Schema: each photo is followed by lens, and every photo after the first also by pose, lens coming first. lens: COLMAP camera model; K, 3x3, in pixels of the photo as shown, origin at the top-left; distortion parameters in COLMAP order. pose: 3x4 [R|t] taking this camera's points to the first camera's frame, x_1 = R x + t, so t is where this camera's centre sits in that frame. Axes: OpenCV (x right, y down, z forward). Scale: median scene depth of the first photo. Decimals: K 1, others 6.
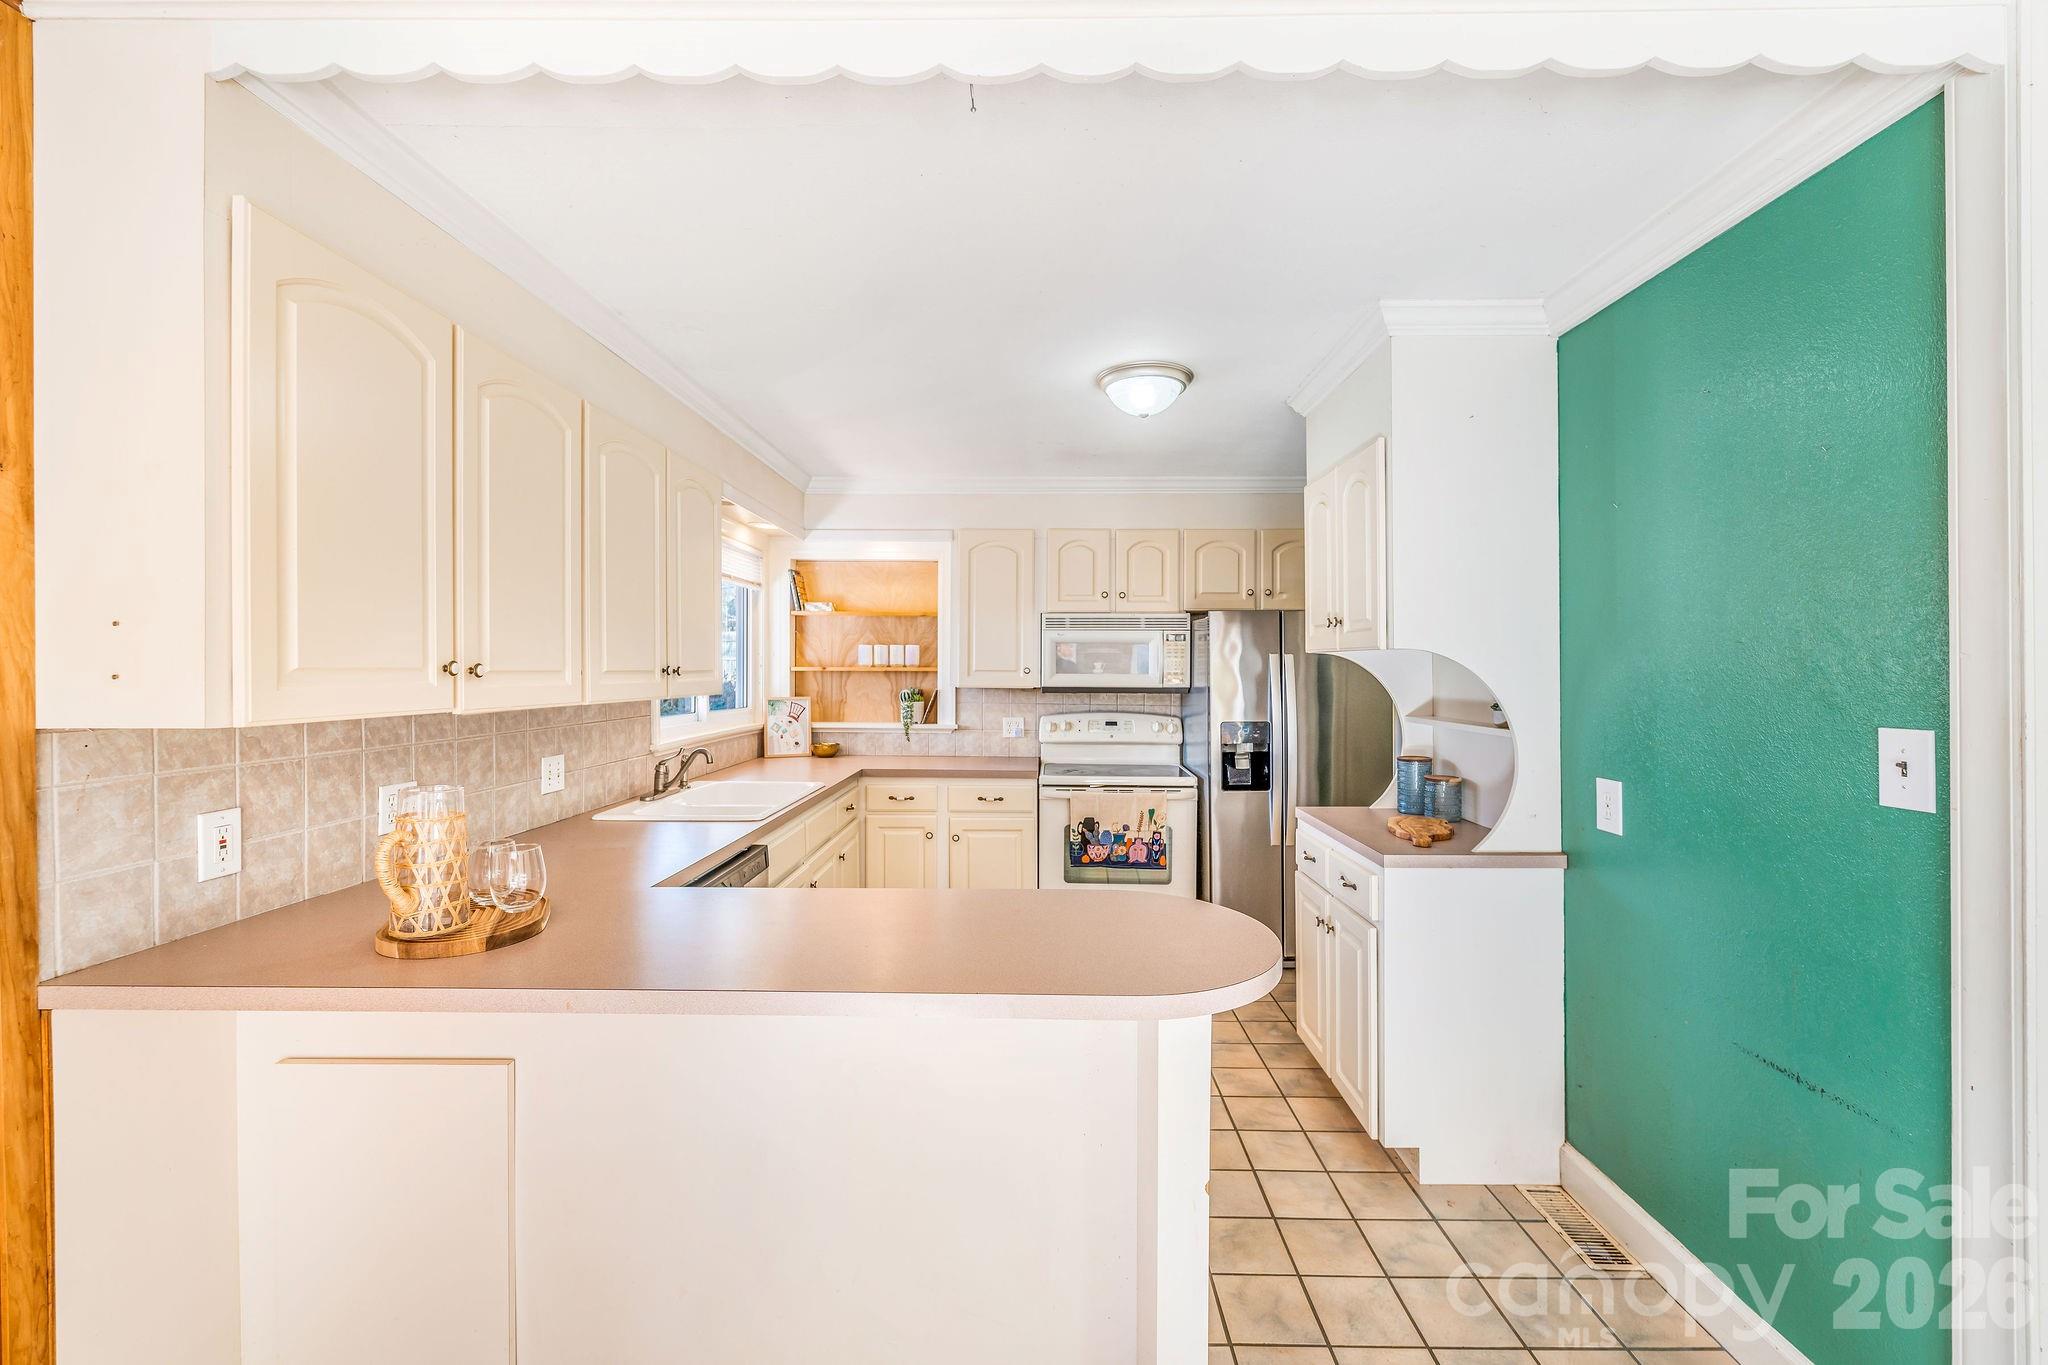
lens RADIAL K [[843.3, 0, 1023.7], [0, 843.3, 676.7], [0, 0, 1]] dist [-0.002781, -0.000120]
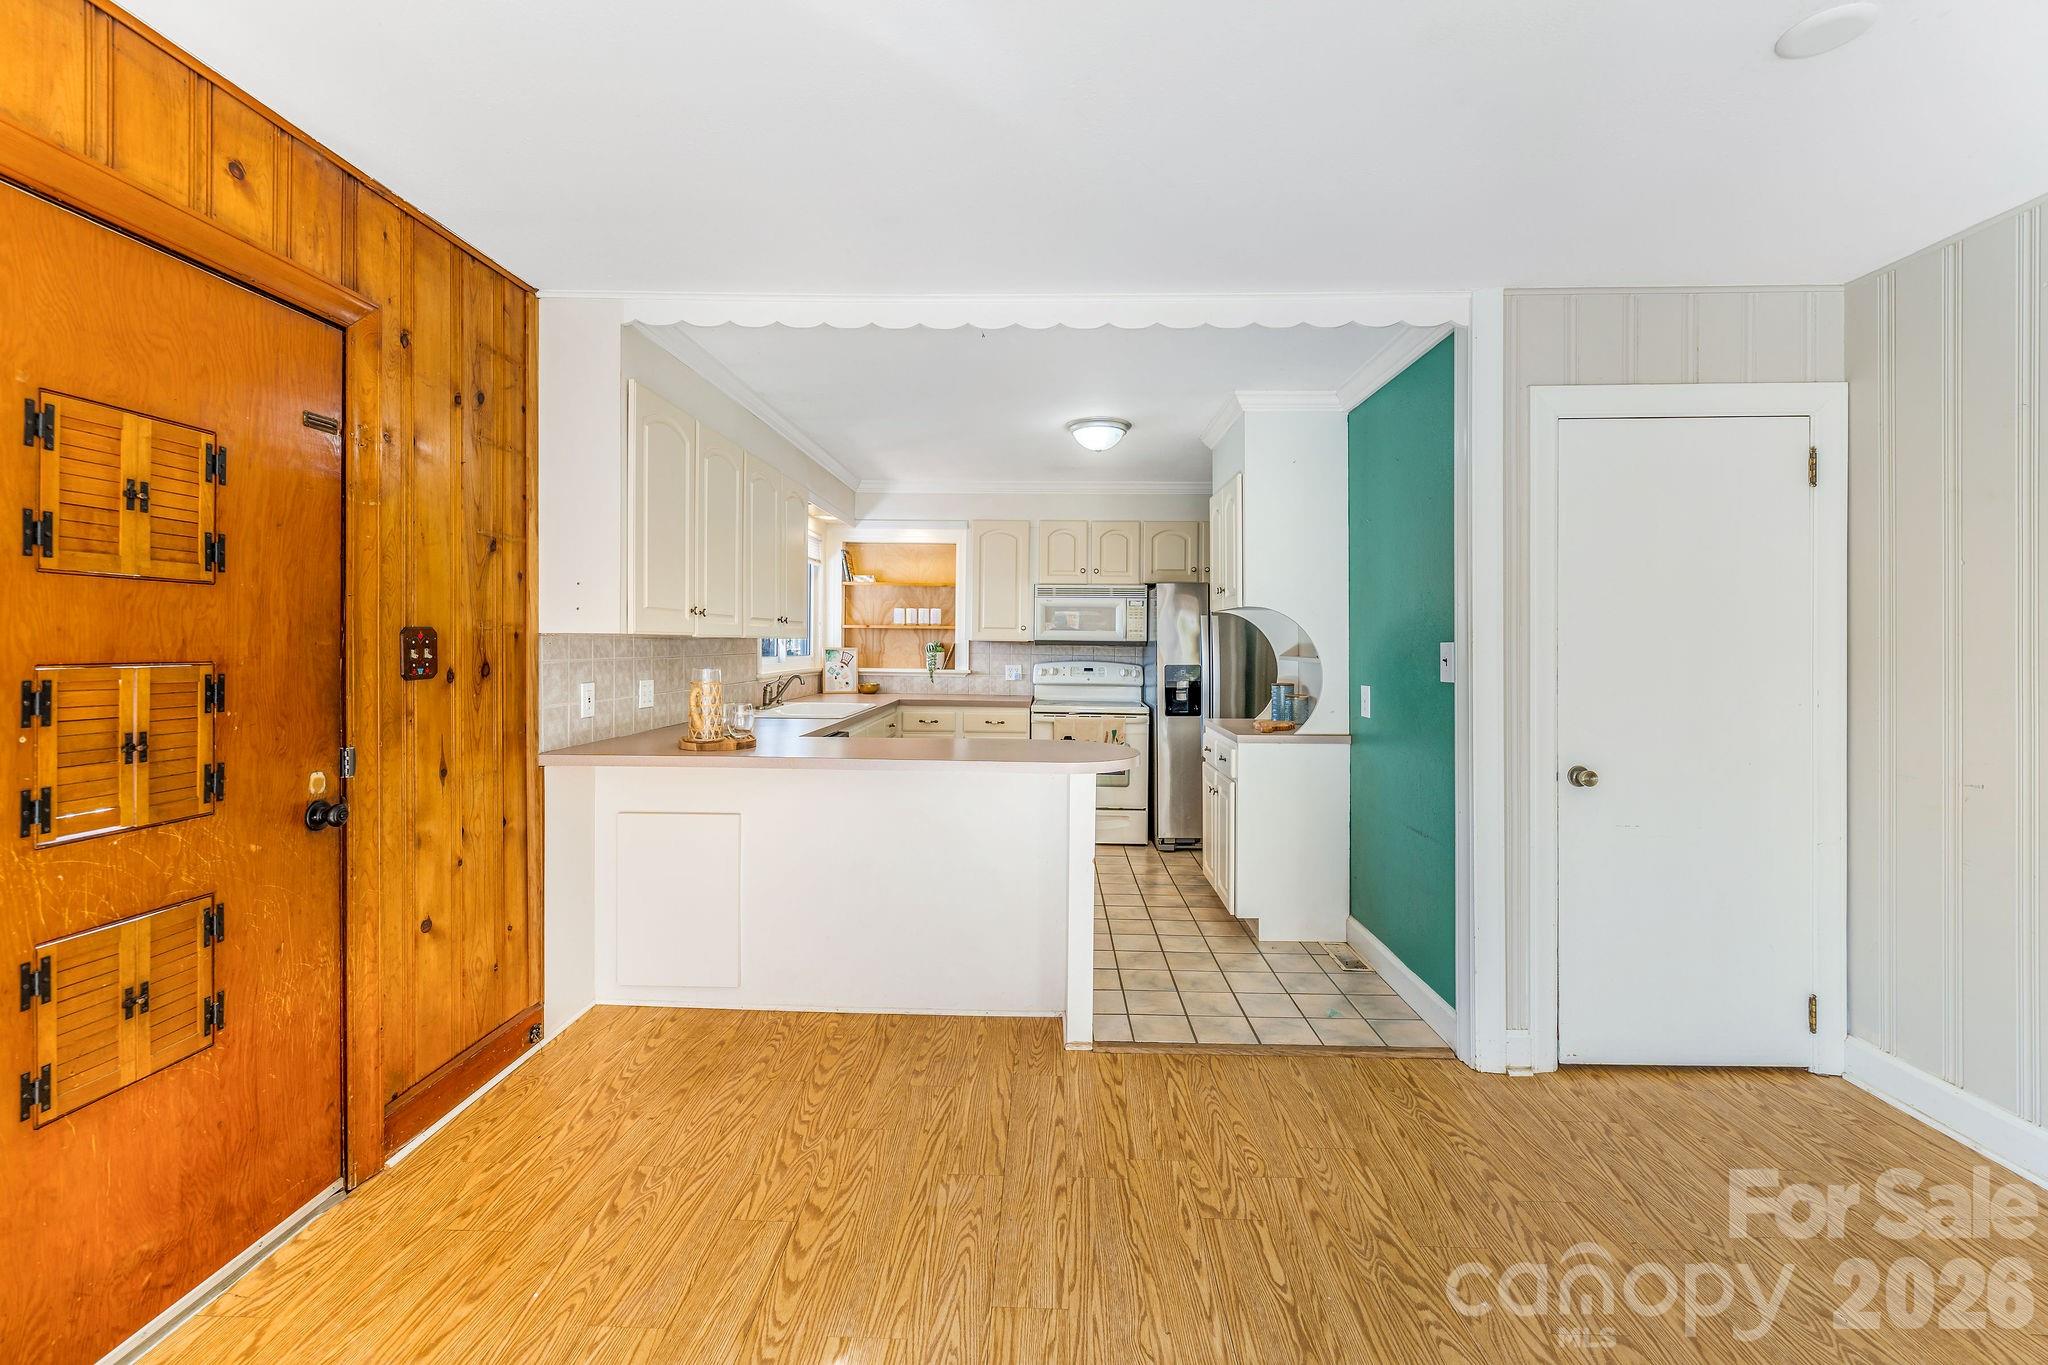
lens RADIAL K [[843.3, 0, 1023.3], [0, 843.3, 643.3], [0, 0, 1]] dist [-0.002781, -0.000120]
pose [[0.999892, 0.006742, -0.013068, 0.022260], [-0.006842, 0.999948, -0.007571, 0.028851], [0.013016, 0.007659, 0.999886, -0.337608]]
